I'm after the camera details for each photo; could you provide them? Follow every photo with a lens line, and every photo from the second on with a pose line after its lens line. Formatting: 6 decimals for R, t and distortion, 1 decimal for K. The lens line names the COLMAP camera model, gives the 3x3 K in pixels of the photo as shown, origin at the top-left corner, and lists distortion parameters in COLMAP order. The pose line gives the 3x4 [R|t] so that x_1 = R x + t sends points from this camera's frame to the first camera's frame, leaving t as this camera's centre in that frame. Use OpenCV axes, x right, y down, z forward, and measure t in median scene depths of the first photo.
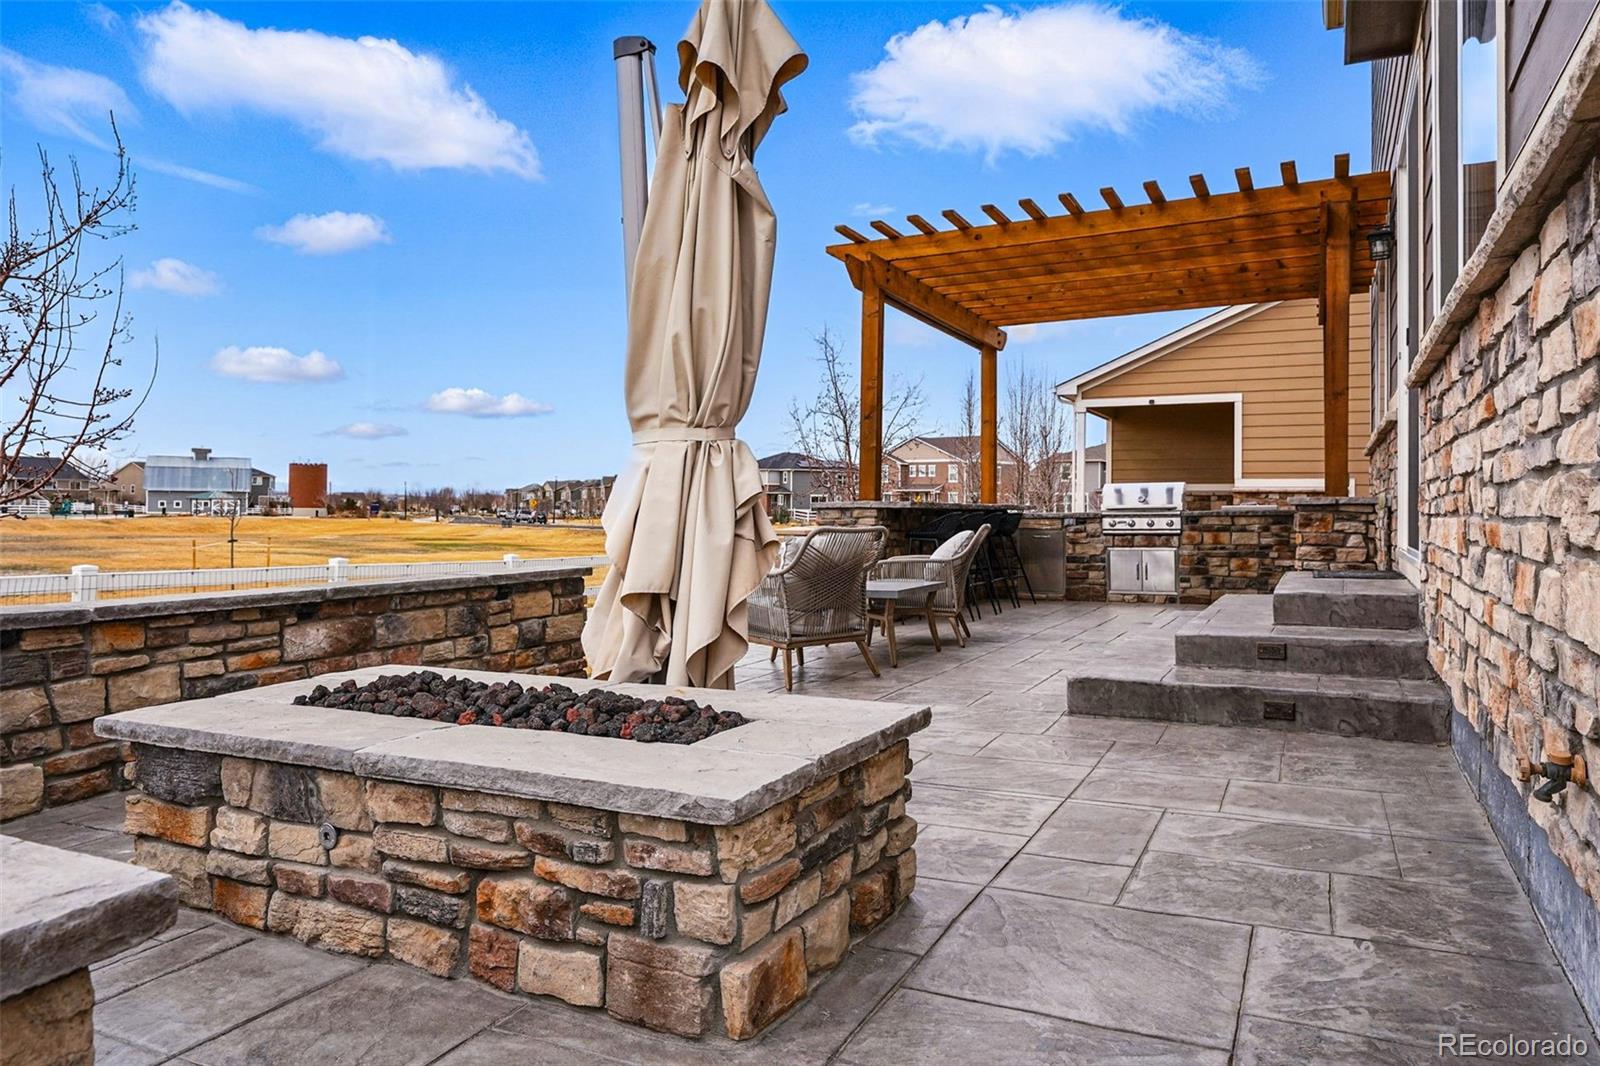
lens RADIAL K [[1064.0, 0, 813.4], [0, 1064.0, 491.7], [0, 0, 1]] dist [0.015846, -0.016611]
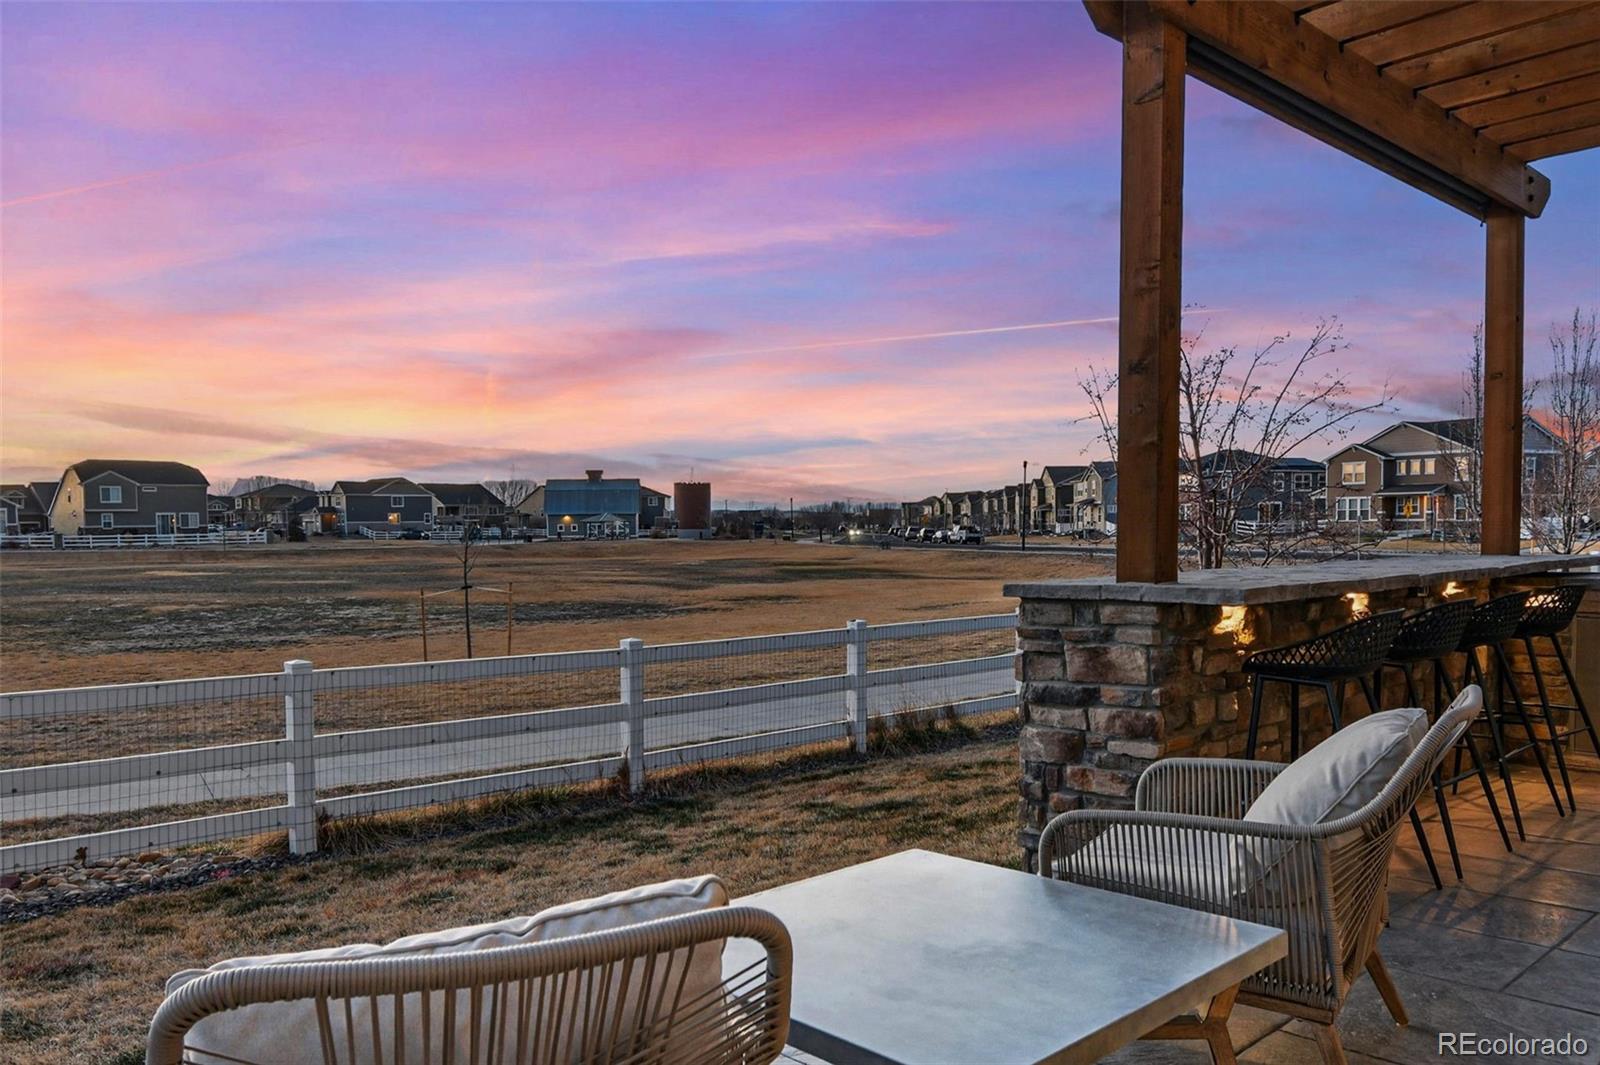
lens RADIAL K [[1190.5, 0, 828.2], [0, 1190.5, 587.0], [0, 0, 1]] dist [0.024983, -0.014479]
pose [[0.936481, 0.000048, -0.350717, 0.118130], [0.025288, 0.997388, 0.067660, -0.027101], [0.349804, -0.072231, 0.934034, 0.655820]]
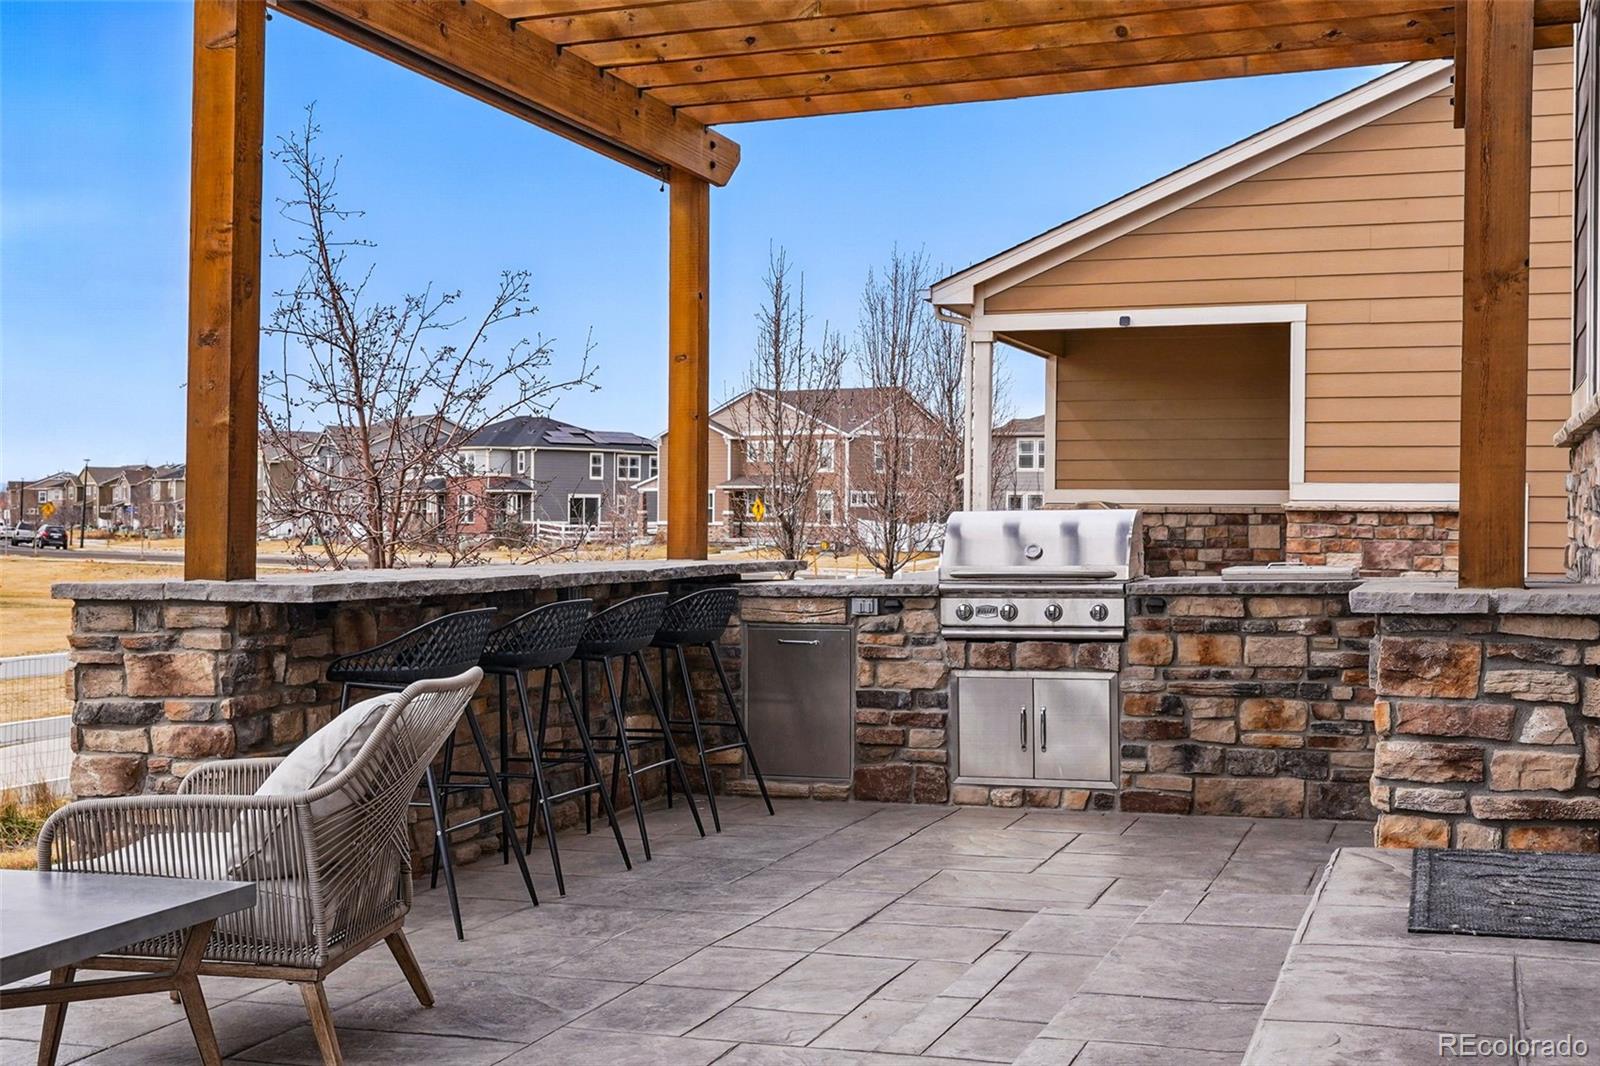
lens RADIAL K [[1873.0, 0, 806.1], [0, 1873.0, 522.2], [0, 0, 1]] dist [0.006146, 0.000000]
pose [[0.994523, -0.002243, 0.104489, 0.217718], [0.000127, 0.999795, 0.020258, -0.027410], [-0.104513, -0.020134, 0.994320, 0.443834]]
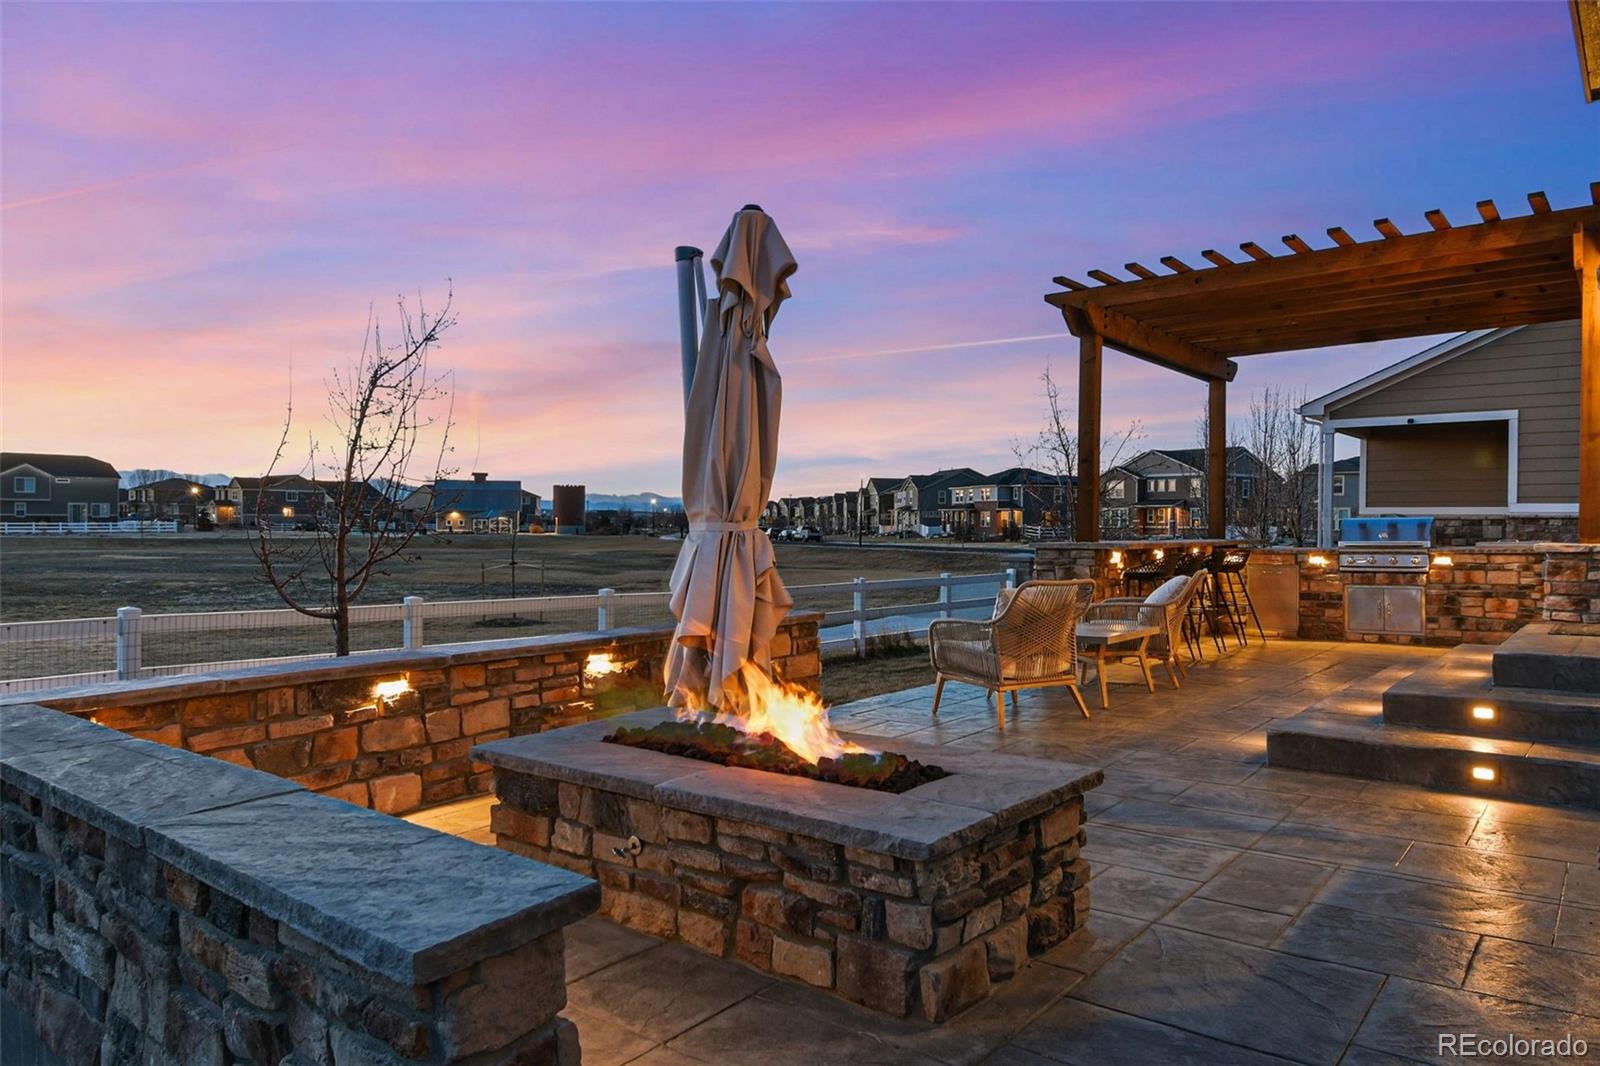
lens RADIAL K [[1064.0, 0, 803.1], [0, 1064.0, 525.1], [0, 0, 1]] dist [0.015846, -0.016611]
pose [[0.974792, -0.002966, -0.223097, 0.017752], [0.007048, 0.999822, 0.017504, -0.033417], [0.223006, -0.018635, 0.974639, -0.082560]]
